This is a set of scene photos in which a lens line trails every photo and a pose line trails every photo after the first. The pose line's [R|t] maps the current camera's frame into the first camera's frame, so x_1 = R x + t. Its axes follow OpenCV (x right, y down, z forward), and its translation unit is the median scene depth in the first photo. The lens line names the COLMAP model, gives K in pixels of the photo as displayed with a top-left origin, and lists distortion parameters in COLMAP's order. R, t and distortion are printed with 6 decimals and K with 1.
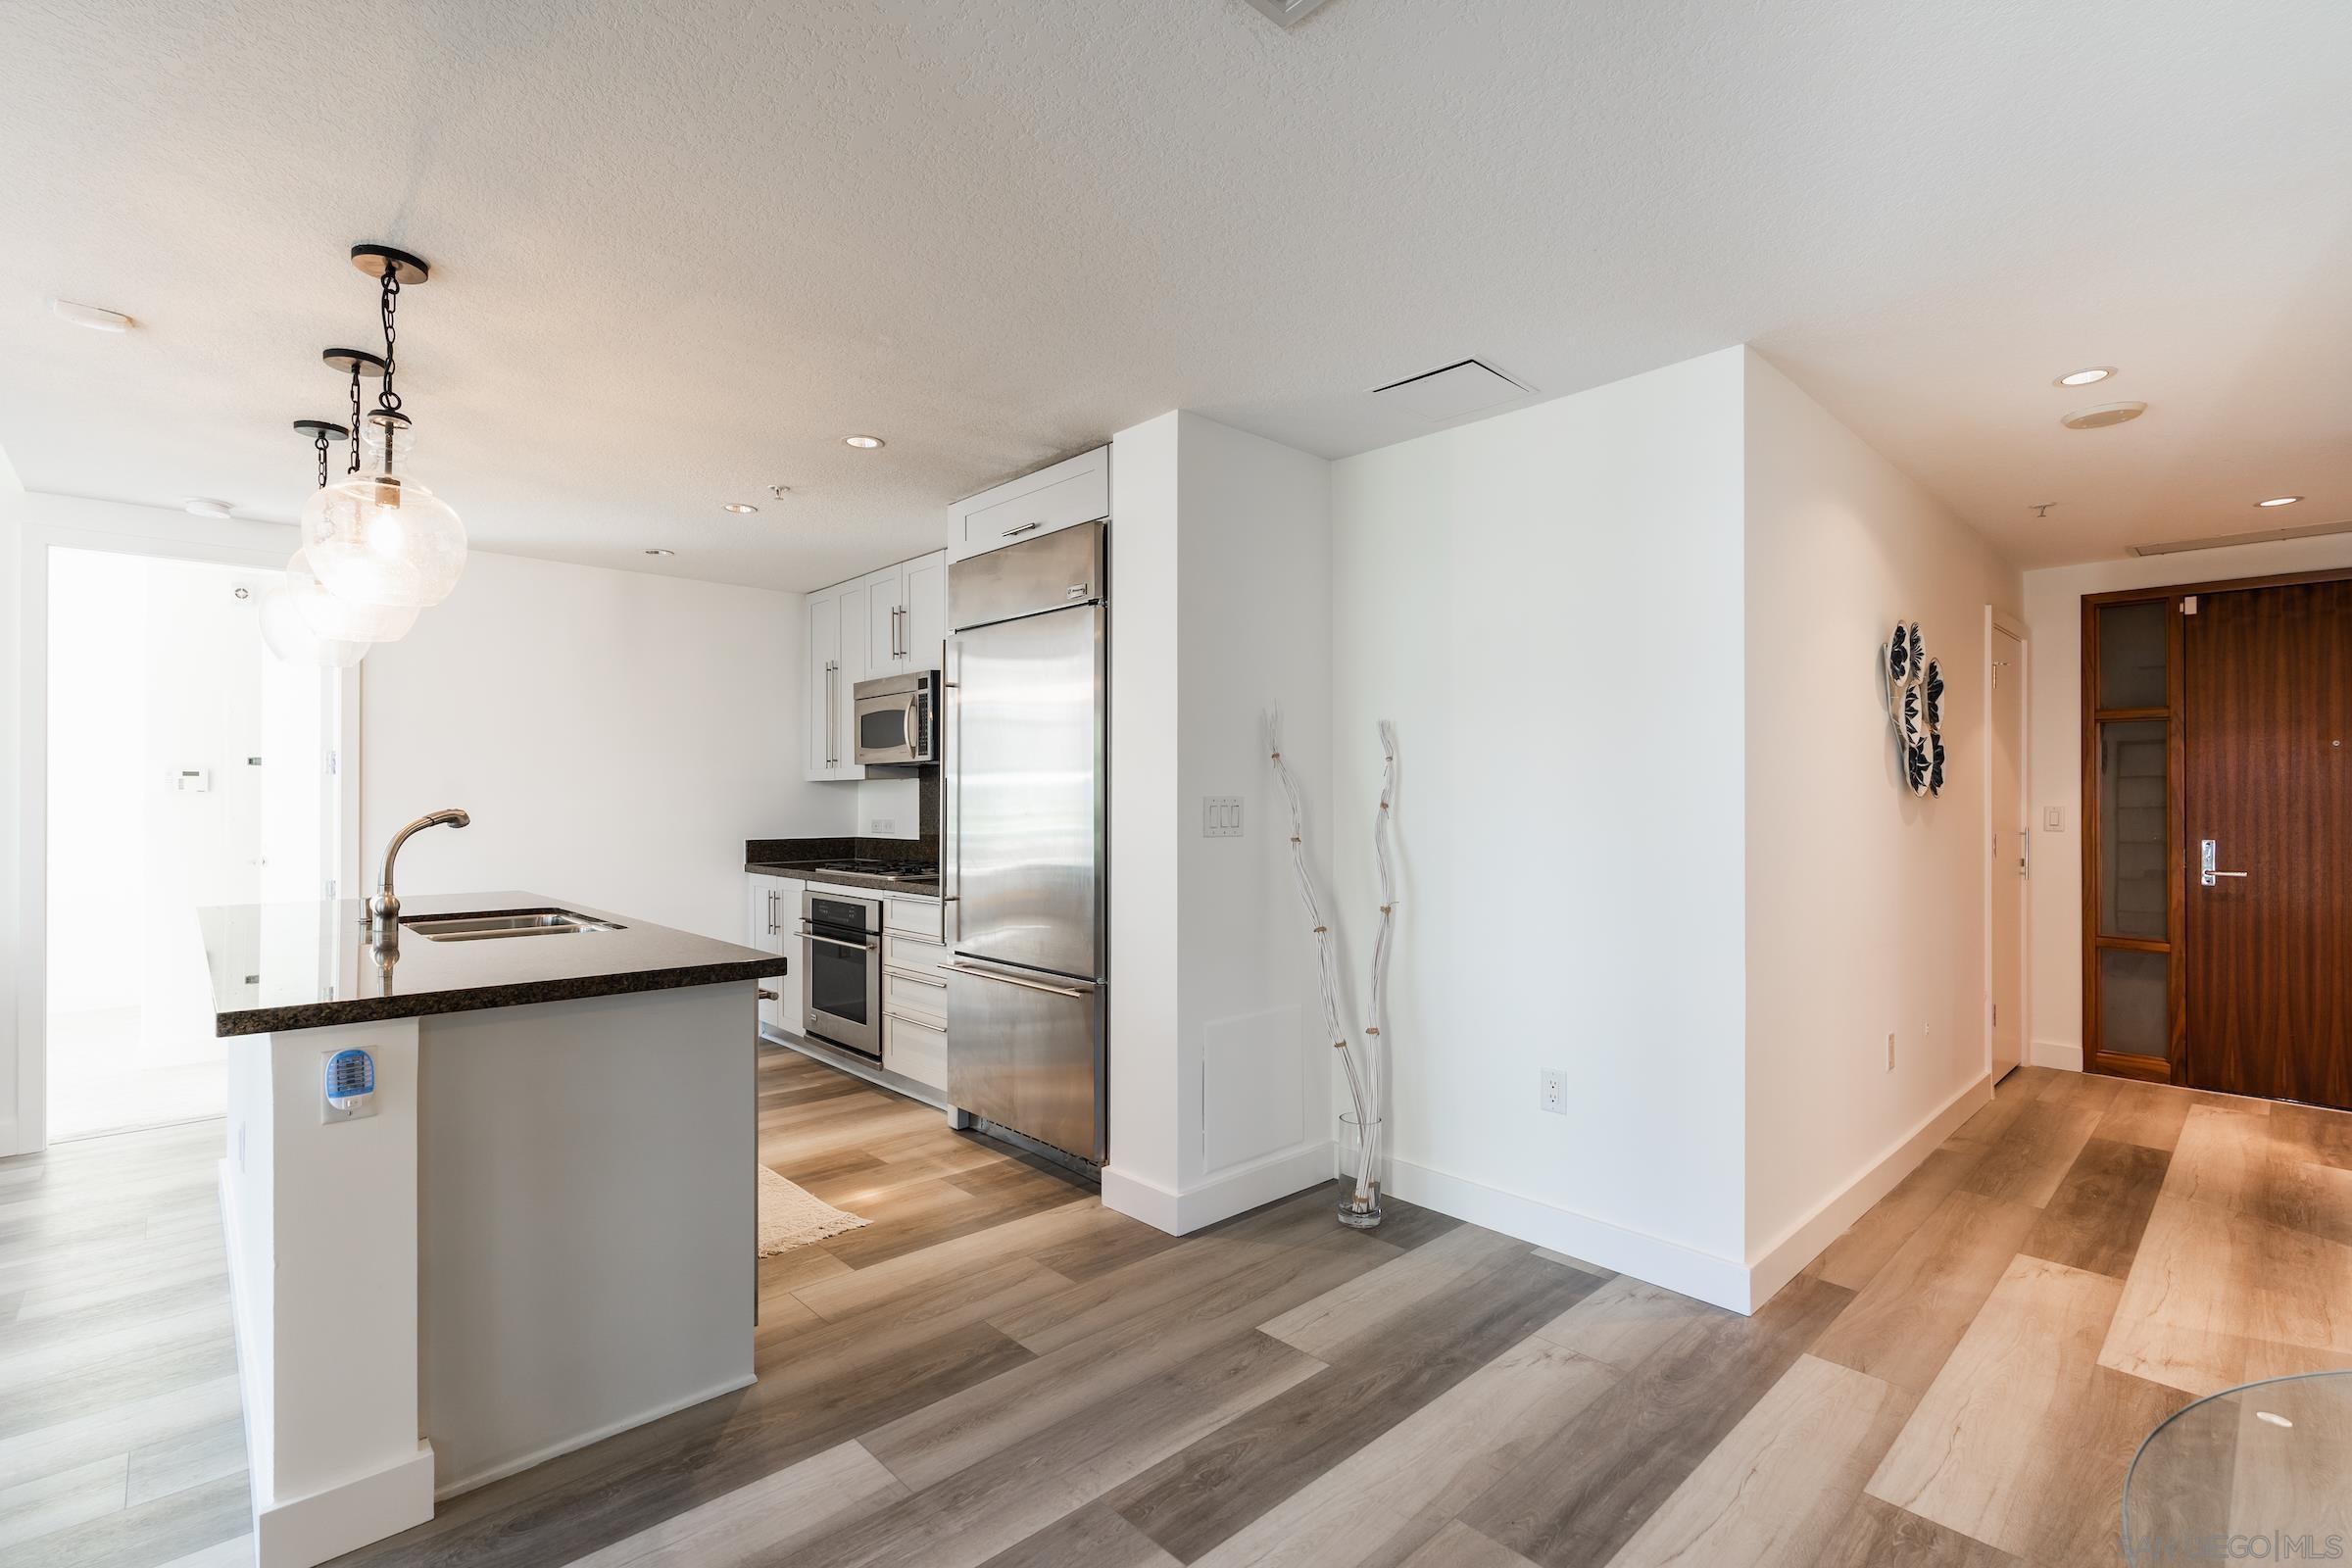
lens RADIAL K [[1046.6, 0, 1174.6], [0, 1046.6, 799.4], [0, 0, 1]] dist [-0.012383, 0.000131]
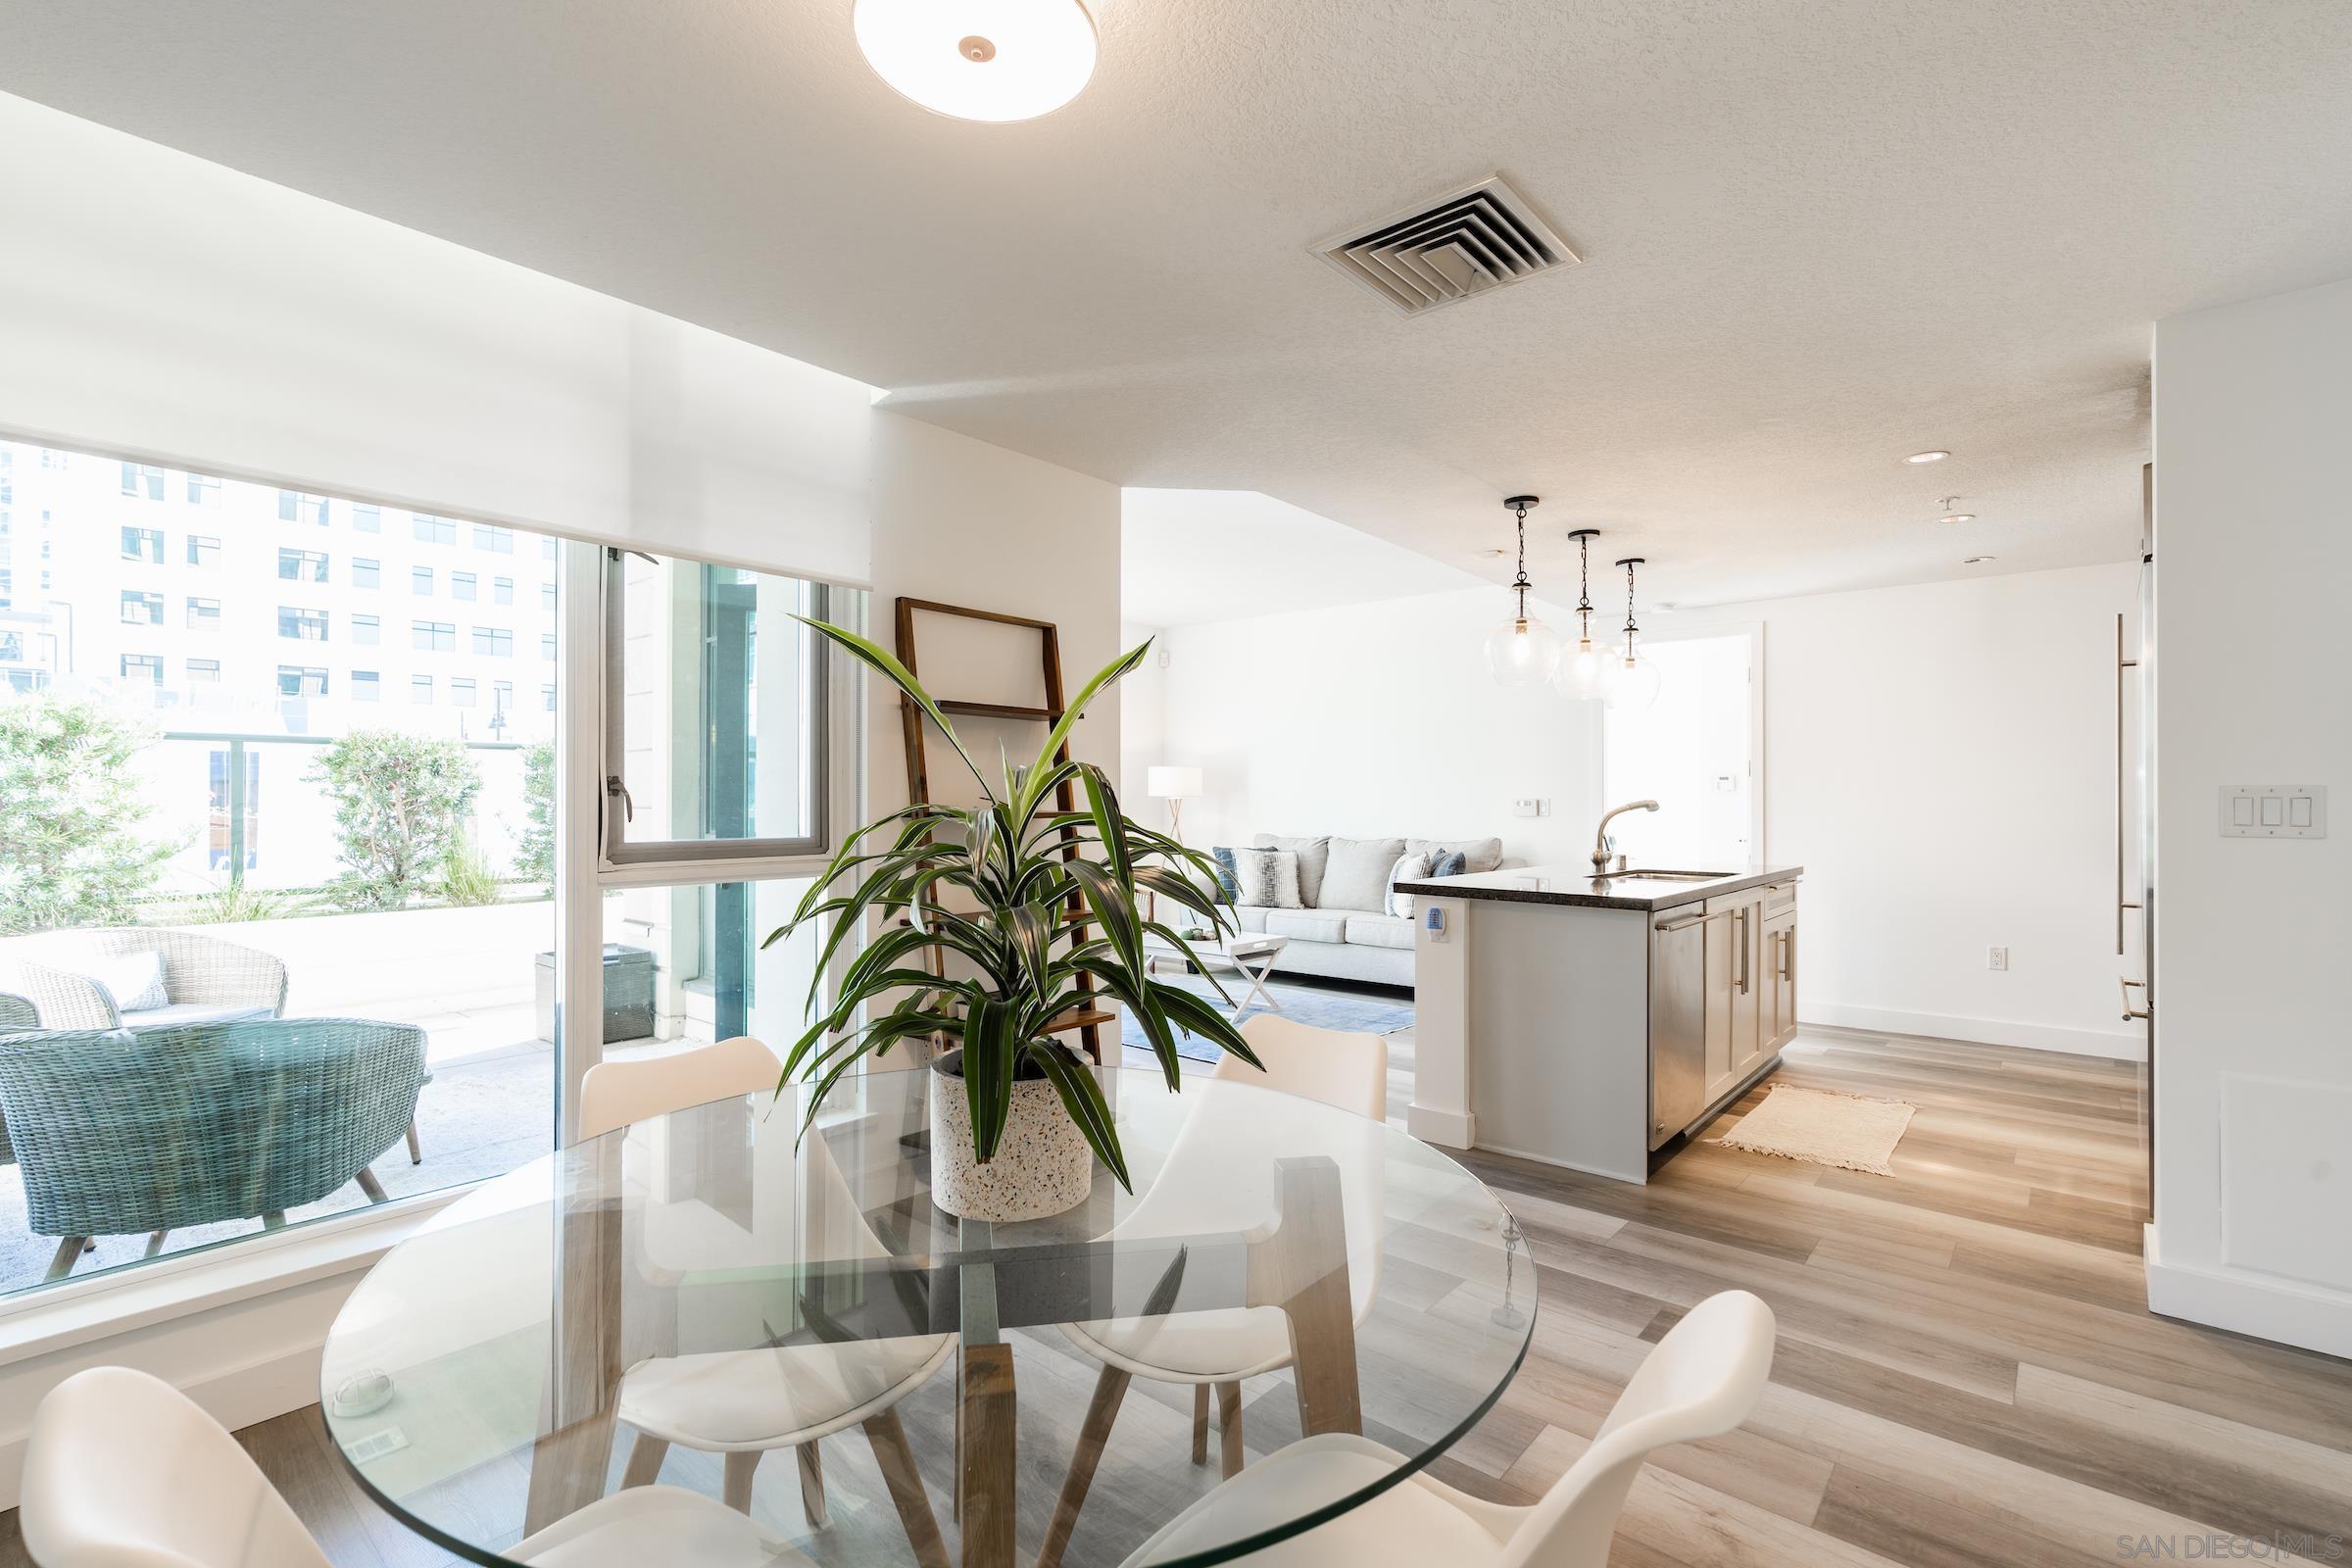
lens RADIAL K [[1046.6, 0, 1174.6], [0, 1046.6, 799.4], [0, 0, 1]] dist [-0.012383, 0.000131]
pose [[0.109925, 0.001275, -0.993939, 0.816898], [-0.004714, 0.999989, 0.000761, 0.012129], [0.993929, 0.004602, 0.109930, 0.141981]]
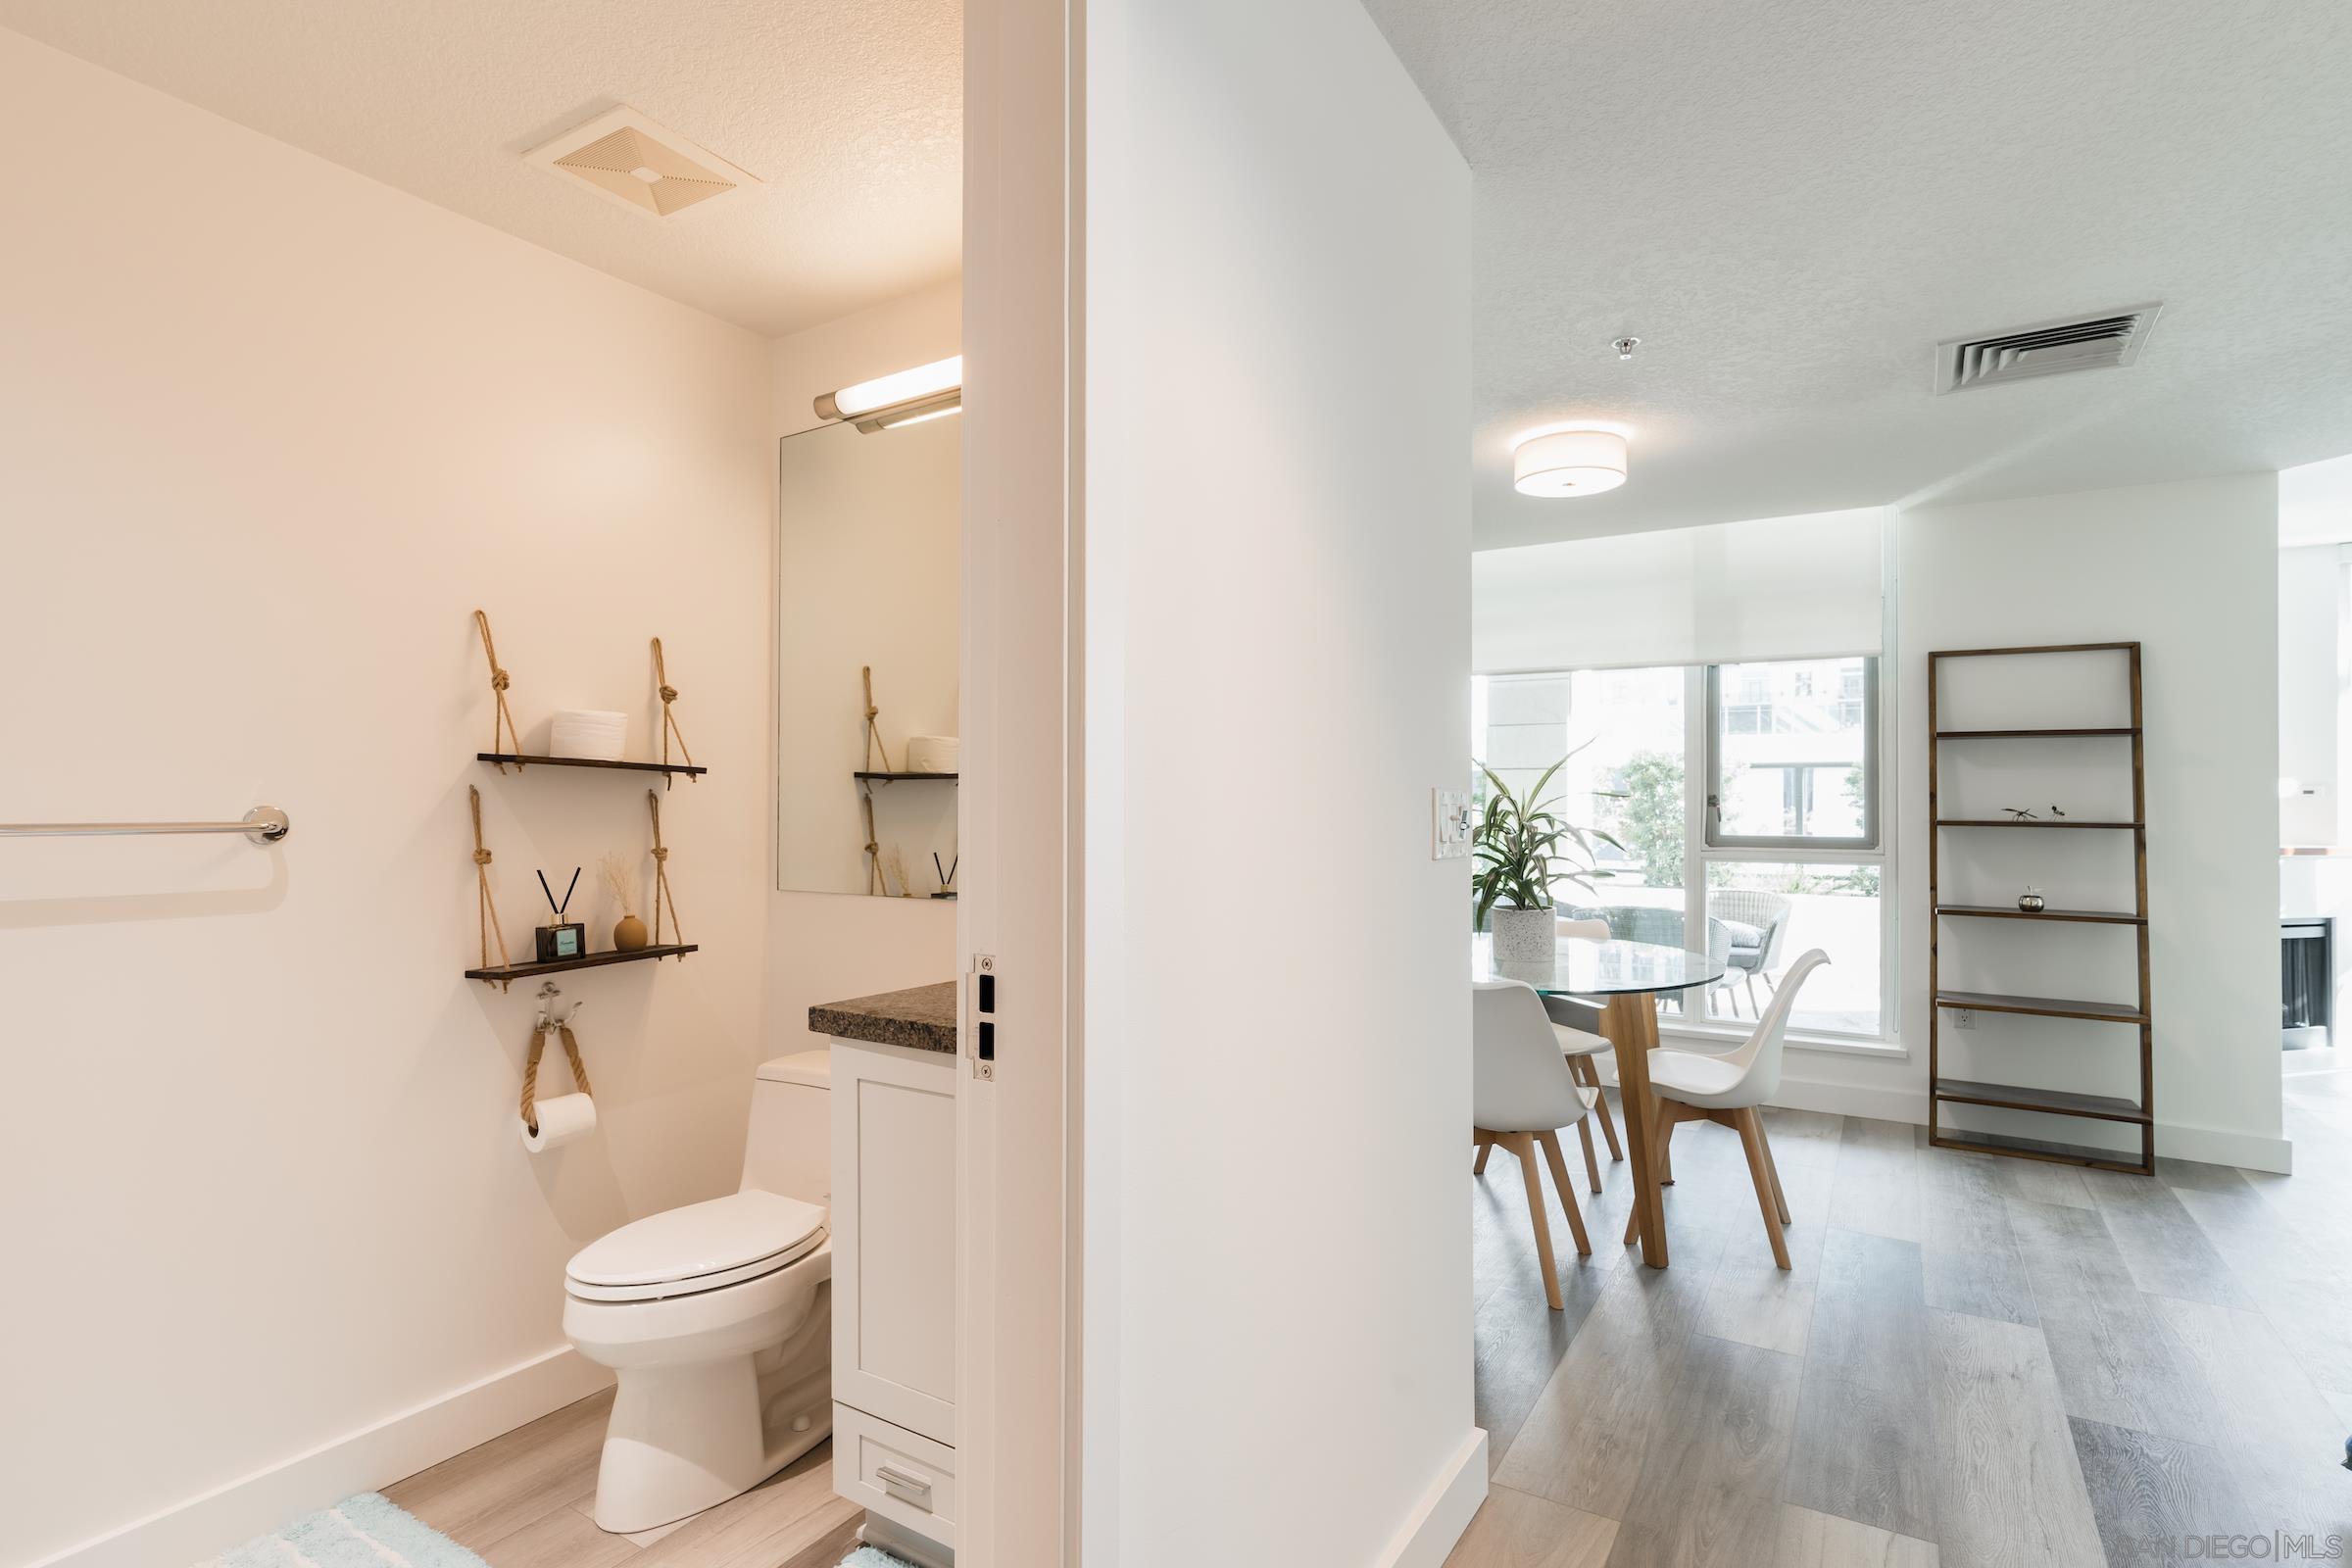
lens RADIAL K [[1150.1, 0, 1176.0], [0, 1150.1, 784.0], [0, 0, 1]] dist [-0.000966, -0.000244]
pose [[-0.966636, -0.004246, -0.256118, 1.091456], [-0.000331, 0.999883, -0.015324, 0.002309], [0.256152, -0.014728, -0.966524, 1.256250]]
